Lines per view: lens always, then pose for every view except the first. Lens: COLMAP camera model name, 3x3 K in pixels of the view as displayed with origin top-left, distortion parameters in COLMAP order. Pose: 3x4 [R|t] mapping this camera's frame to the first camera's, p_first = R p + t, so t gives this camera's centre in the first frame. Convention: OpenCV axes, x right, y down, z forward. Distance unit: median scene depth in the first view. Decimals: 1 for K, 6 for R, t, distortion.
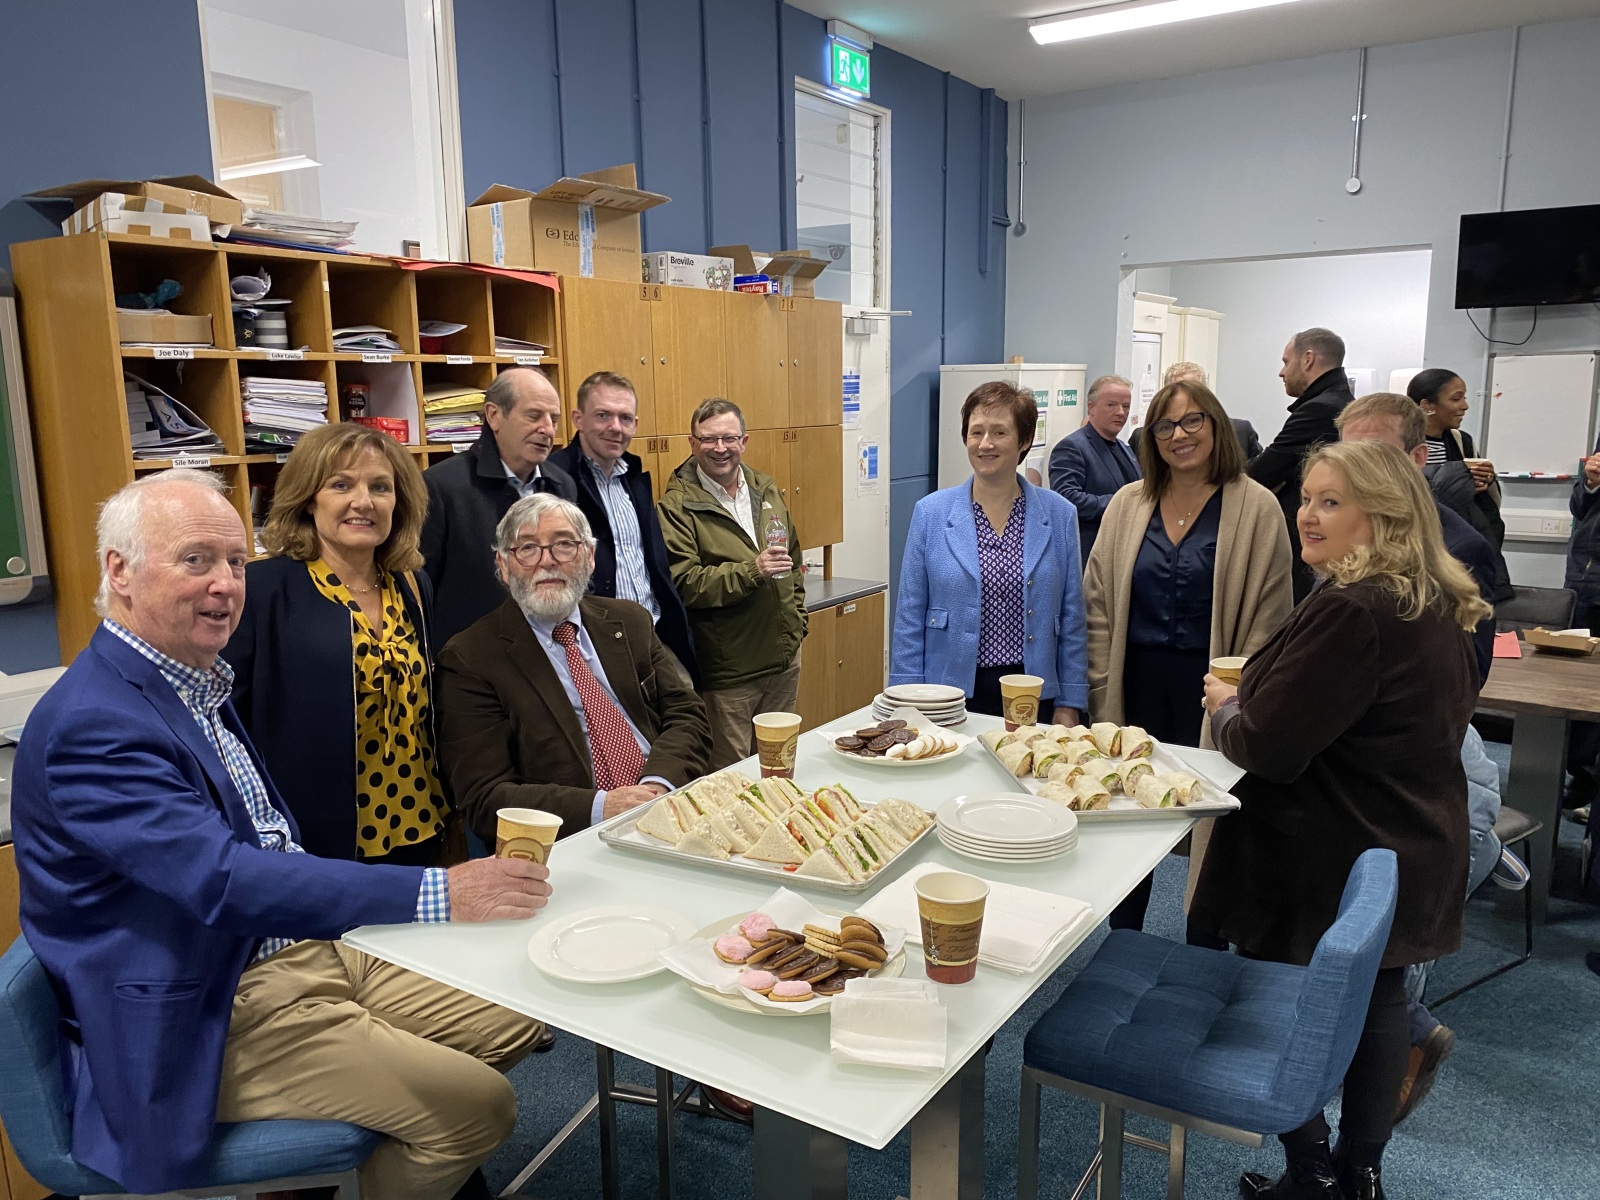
lens RADIAL K [[1269.7, 0, 806.0], [0, 1269.7, 647.9], [0, 0, 1]] dist [0.045014, -0.040180]
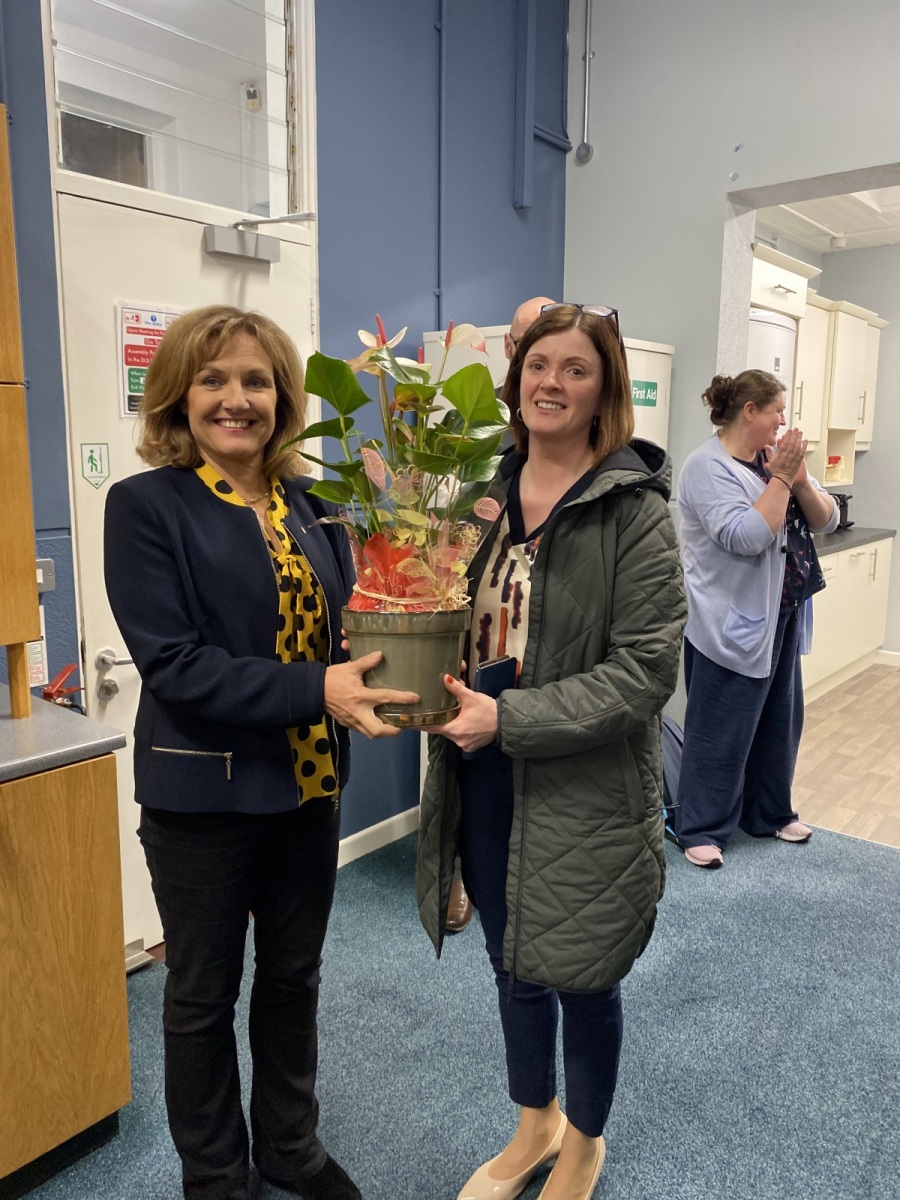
lens RADIAL K [[952.3, 0, 446.4], [0, 952.3, 591.5], [0, 0, 1]] dist [0.045014, -0.040180]
pose [[0.994066, 0.032592, -0.103782, 0.179208], [-0.037110, 0.998432, -0.041906, -0.077782], [0.102254, 0.045509, 0.993717, 0.562996]]
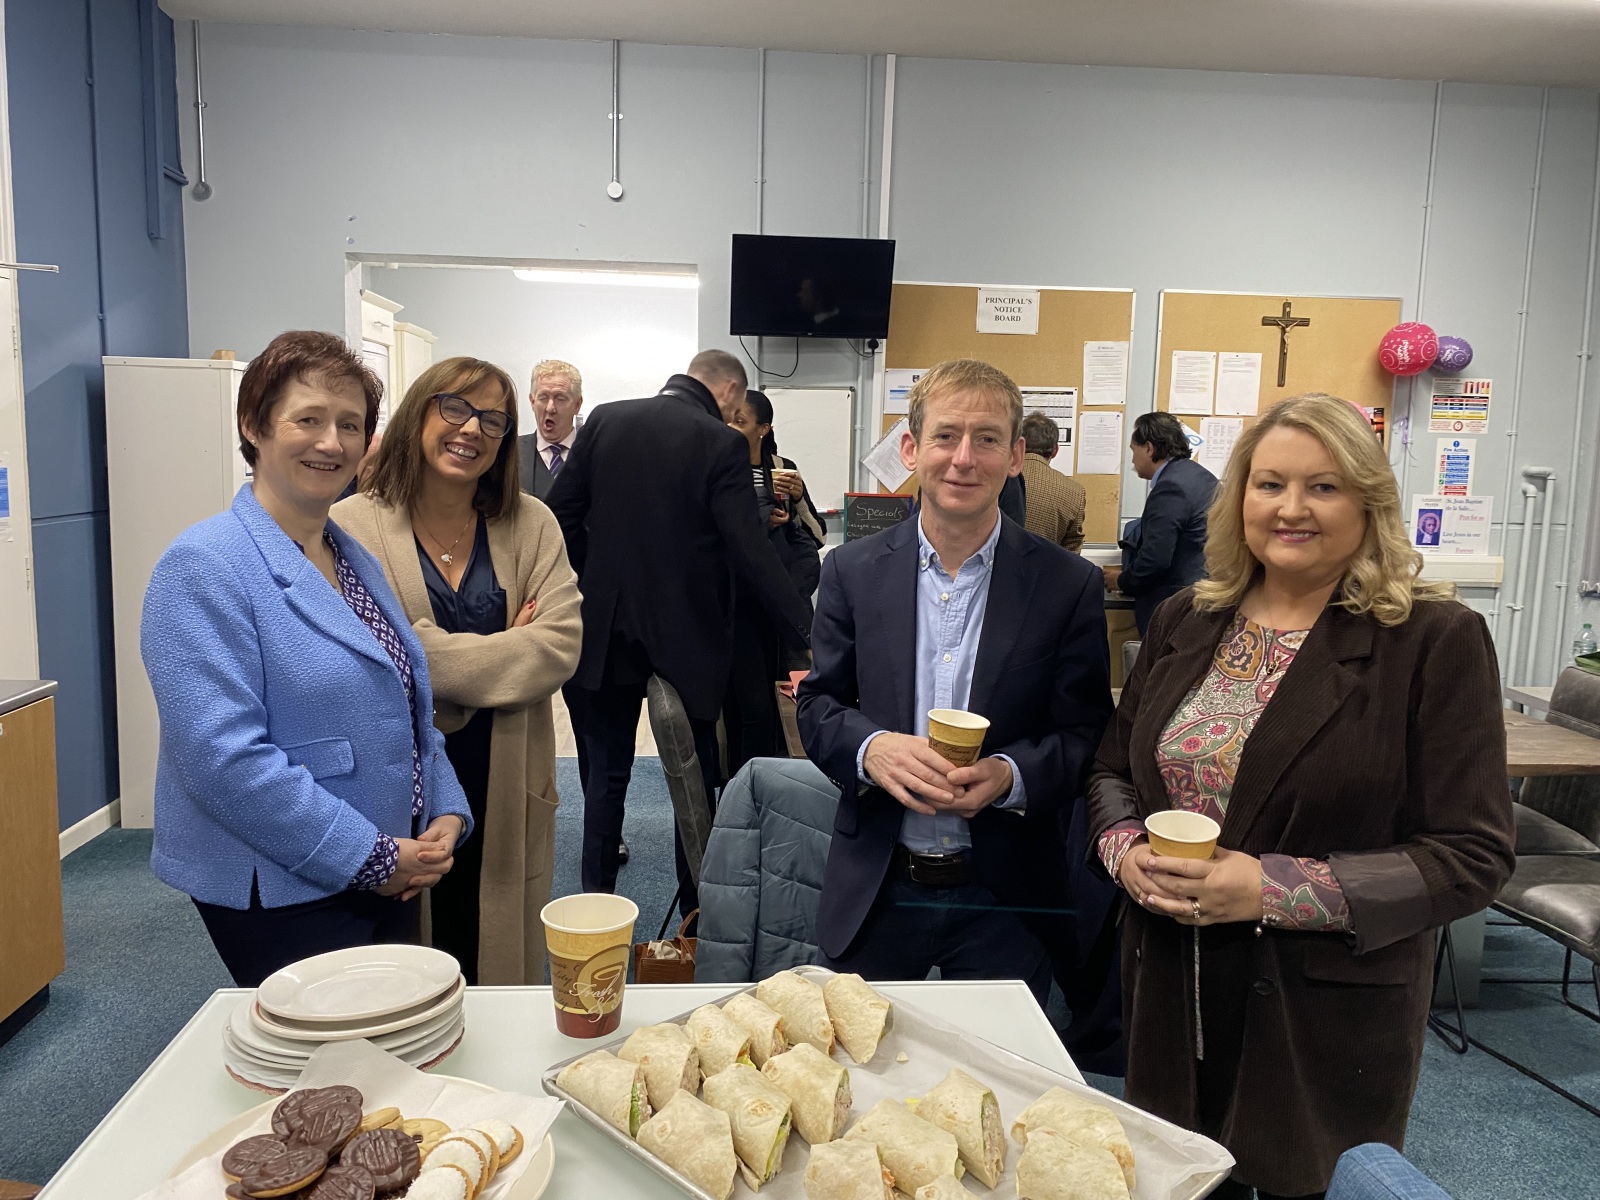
lens RADIAL K [[1269.7, 0, 802.0], [0, 1269.7, 592.0], [0, 0, 1]] dist [0.045014, -0.040180]
pose [[0.798237, -0.043294, 0.600785, -0.016443], [0.092731, 0.994356, -0.051551, -0.024352], [-0.595162, 0.096861, 0.797747, 0.242073]]
